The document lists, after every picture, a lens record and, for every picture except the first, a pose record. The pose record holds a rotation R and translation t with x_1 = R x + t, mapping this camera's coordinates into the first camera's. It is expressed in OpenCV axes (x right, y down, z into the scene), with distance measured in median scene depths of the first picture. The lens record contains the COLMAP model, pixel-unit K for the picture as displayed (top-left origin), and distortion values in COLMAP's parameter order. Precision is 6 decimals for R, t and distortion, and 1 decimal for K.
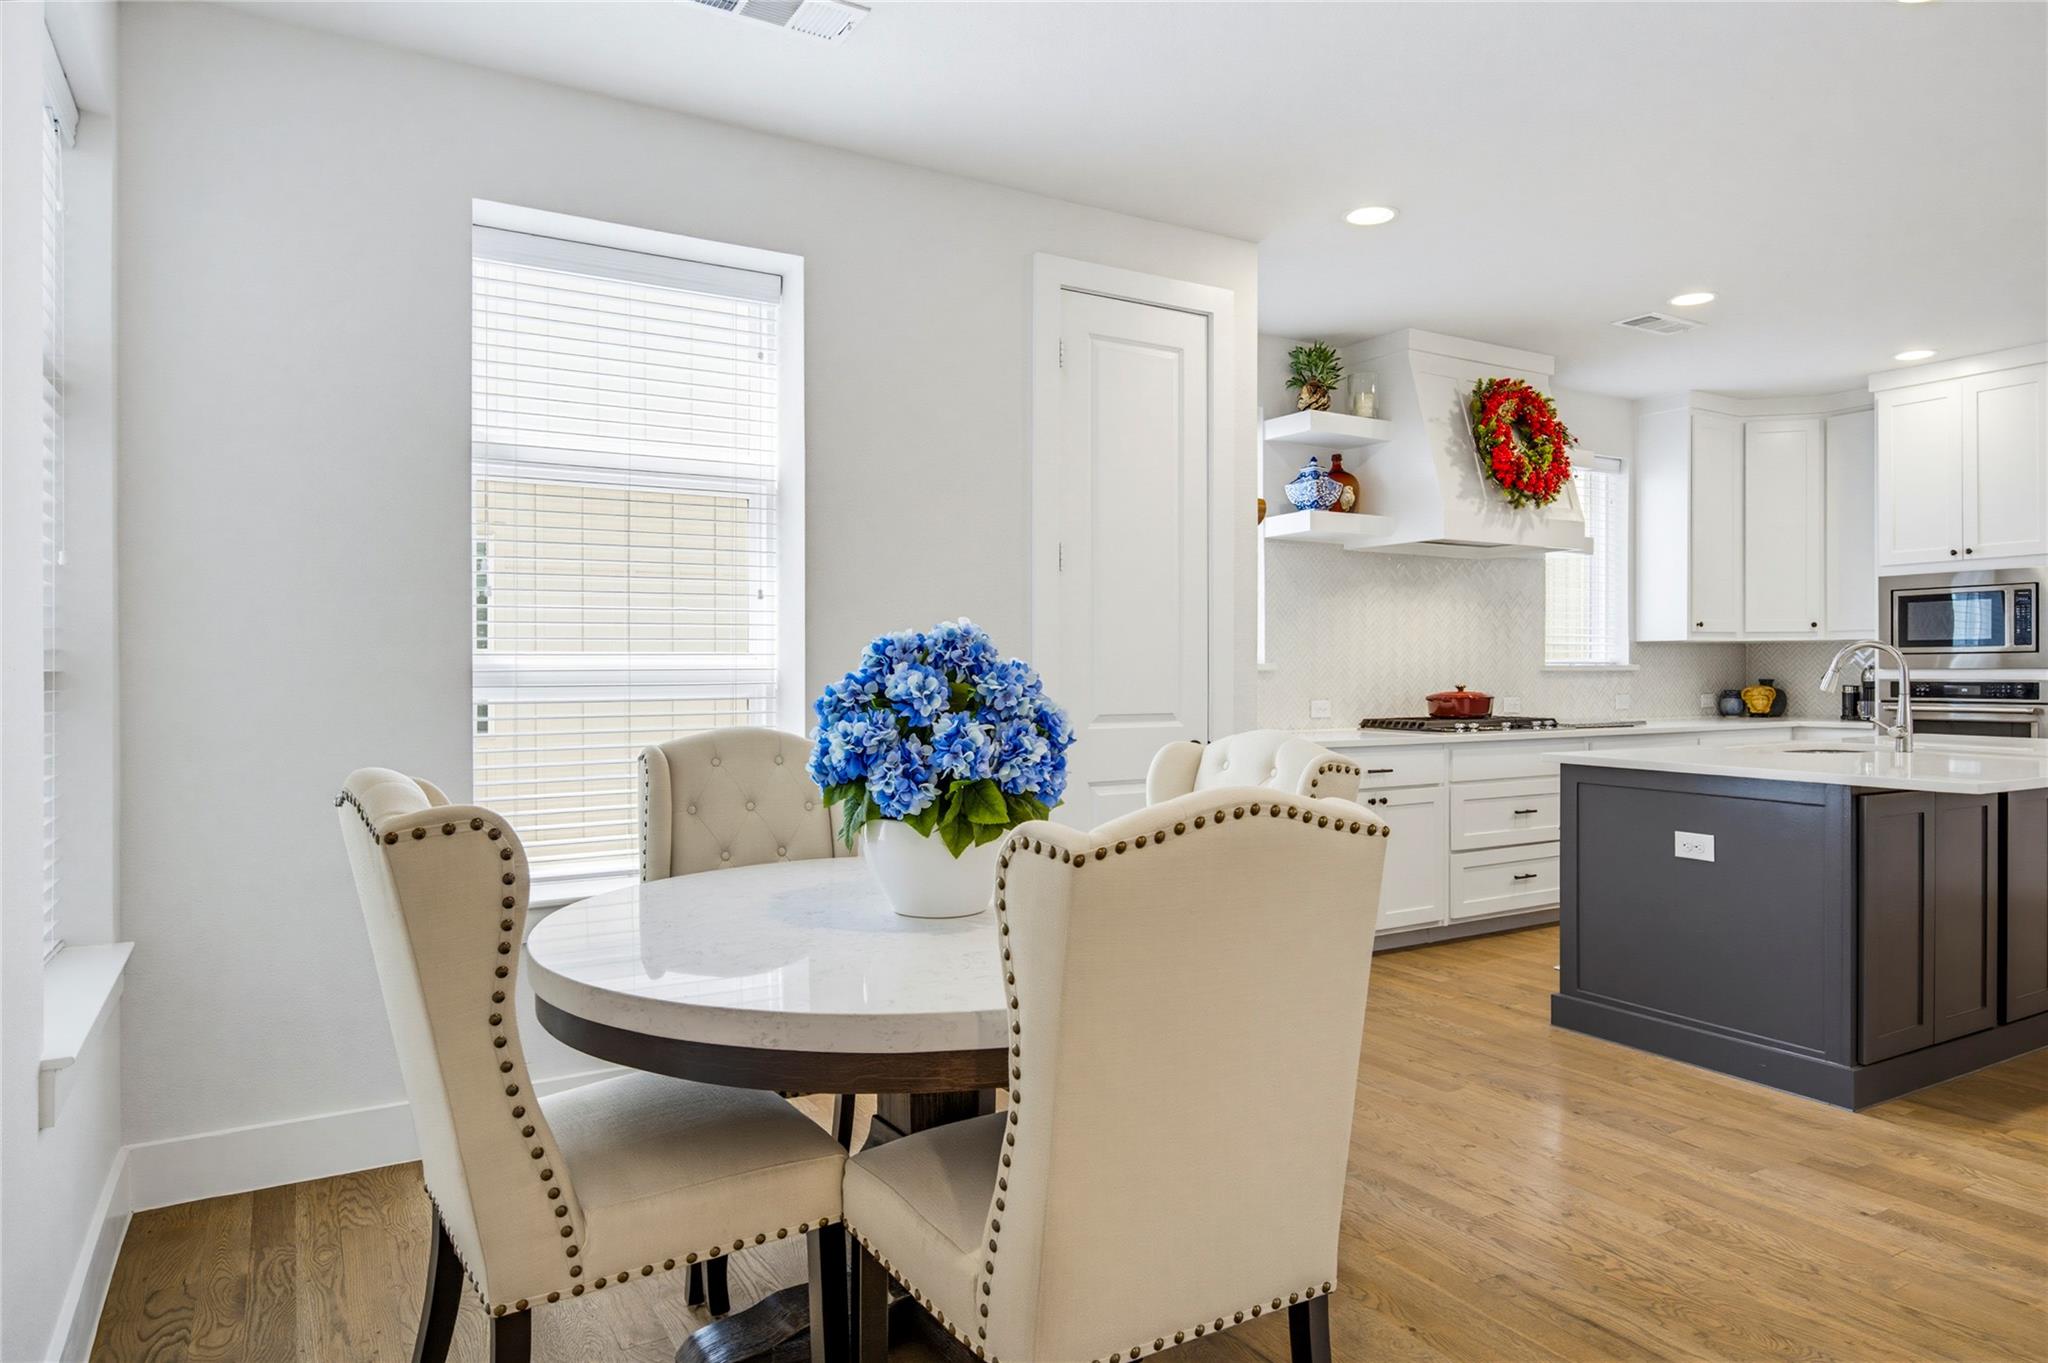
lens RADIAL K [[1260.7, 0, 1044.3], [0, 1260.7, 672.8], [0, 0, 1]] dist [0.003264, 0.003046]
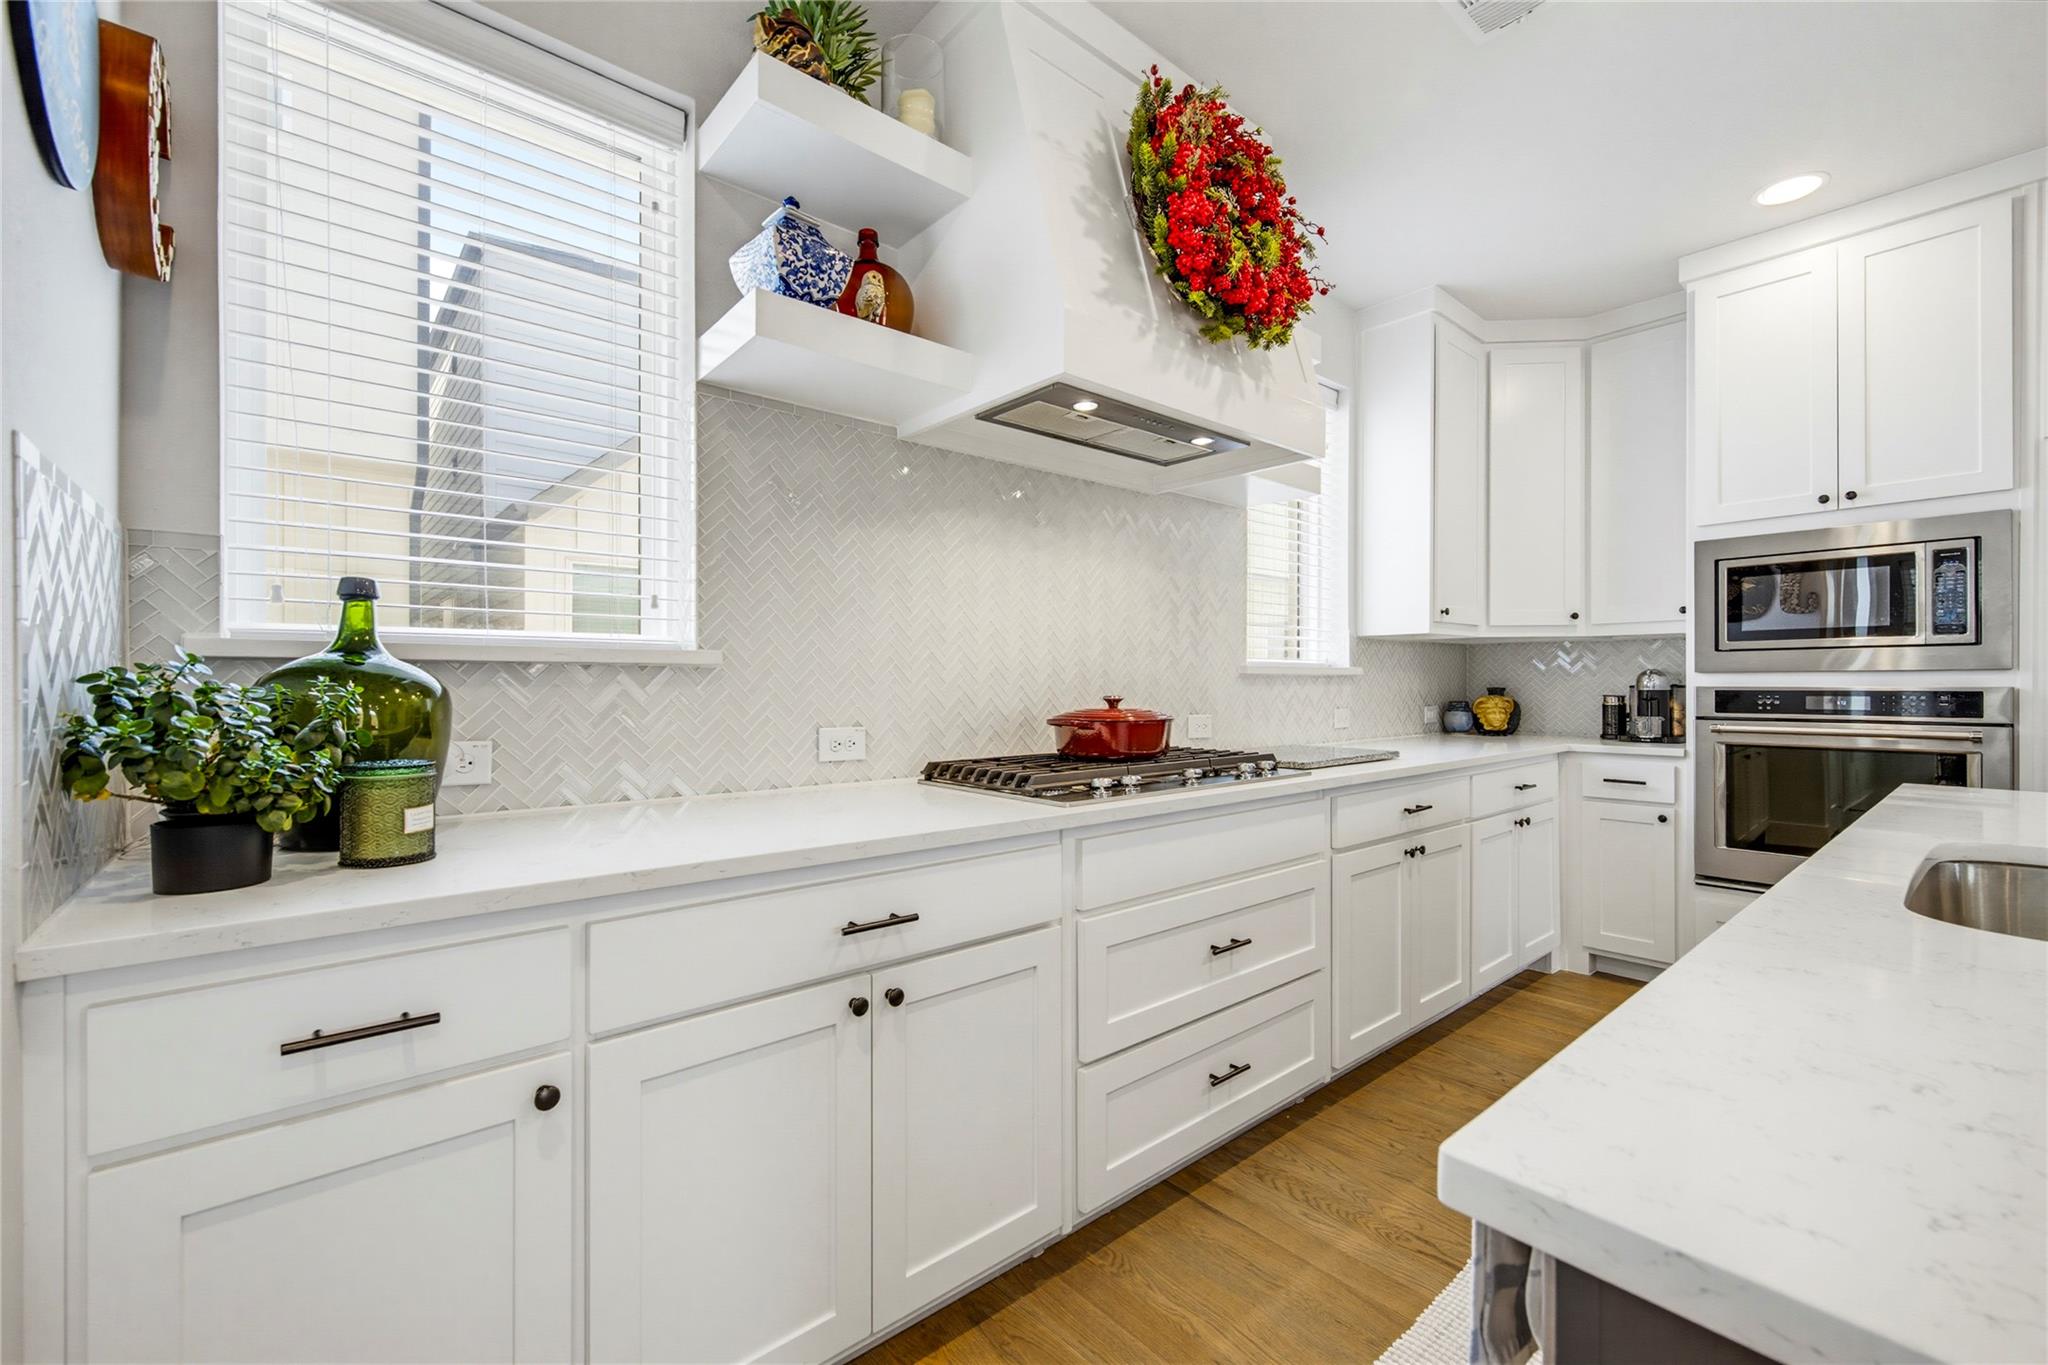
lens RADIAL K [[848.9, 0, 1031.3], [0, 848.9, 683.8], [0, 0, 1]] dist [0.001153, 0.000641]
pose [[0.985708, 0.001665, 0.168455, 0.234147], [-0.001601, 0.999999, -0.000514, 0.004531], [-0.168456, 0.000236, 0.985709, 0.646963]]
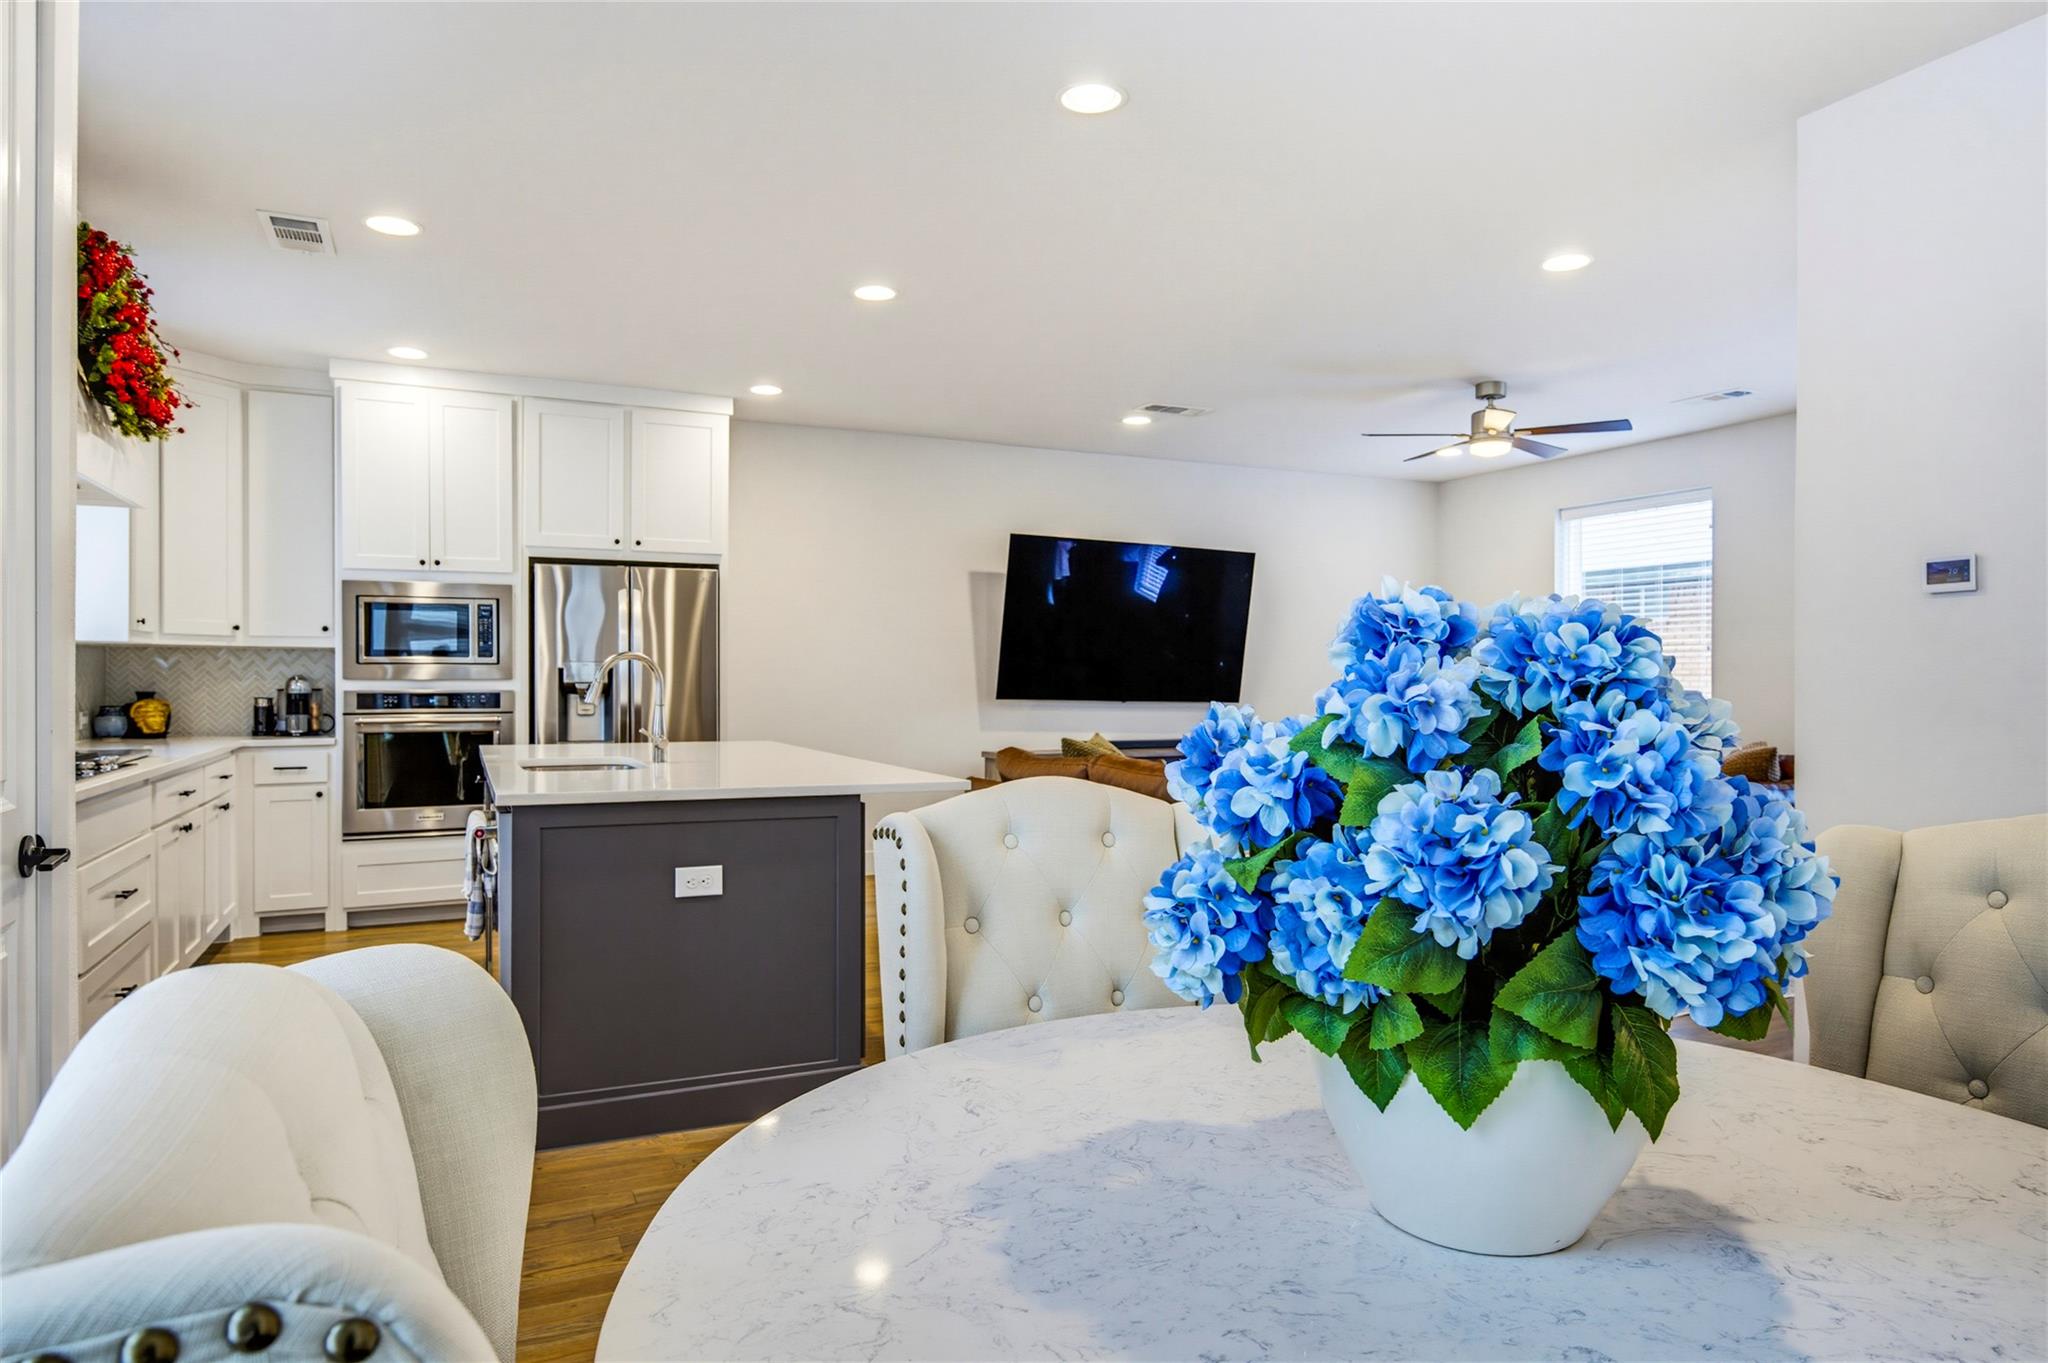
lens RADIAL K [[1262.7, 0, 1024.0], [0, 1262.7, 681.5], [0, 0, 1]] dist [0.000689, 0.002954]
pose [[0.113584, -0.000493, 0.993528, -0.218950], [0.000258, 1.000000, 0.000467, -0.002007], [-0.993528, 0.000203, 0.113584, 0.434585]]
